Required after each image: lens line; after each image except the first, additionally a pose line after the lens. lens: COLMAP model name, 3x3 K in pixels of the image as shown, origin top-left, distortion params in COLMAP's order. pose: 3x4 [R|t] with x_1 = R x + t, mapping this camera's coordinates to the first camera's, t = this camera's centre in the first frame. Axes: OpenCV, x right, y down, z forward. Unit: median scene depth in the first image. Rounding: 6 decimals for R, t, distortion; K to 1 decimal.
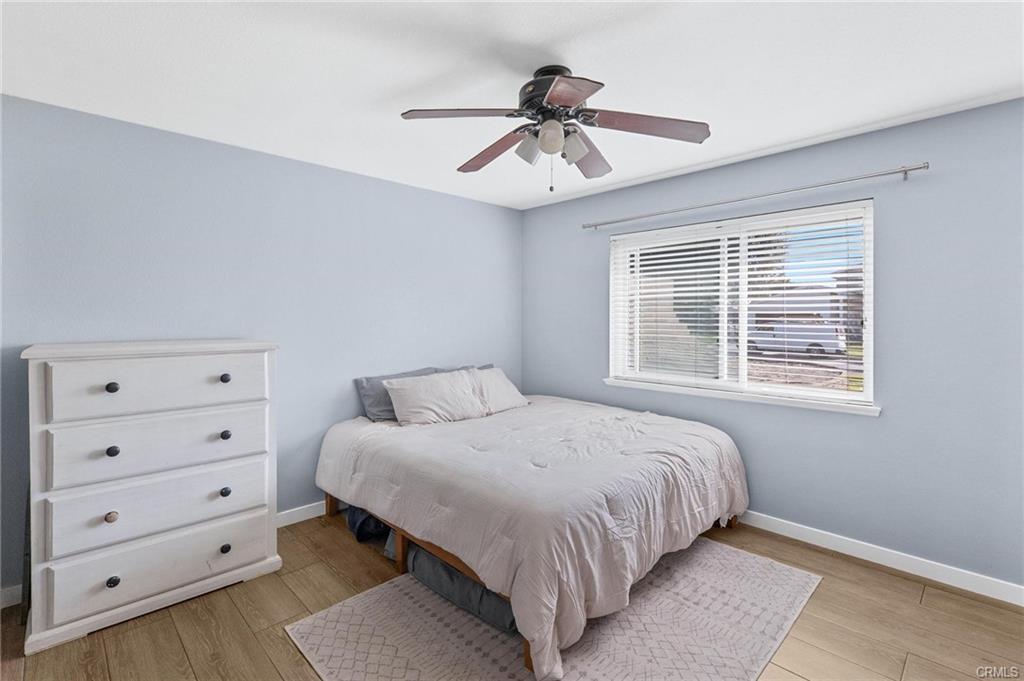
lens RADIAL K [[475.5, 0, 506.1], [0, 475.5, 330.8], [0, 0, 1]] dist [0.016201, 0.000138]
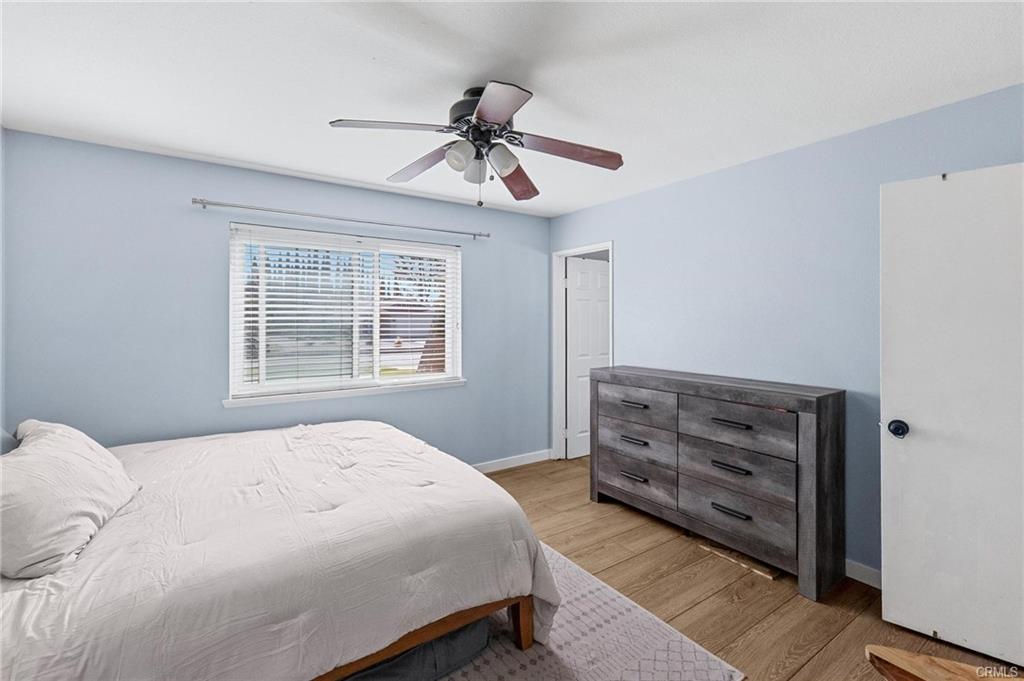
lens RADIAL K [[447.1, 0, 497.6], [0, 447.1, 322.7], [0, 0, 1]] dist [-0.000791, -0.000056]
pose [[0.199657, 0.004686, 0.979855, -0.670453], [0.034370, 0.999340, -0.011782, -0.005890], [-0.979263, 0.036030, 0.199364, 0.627844]]
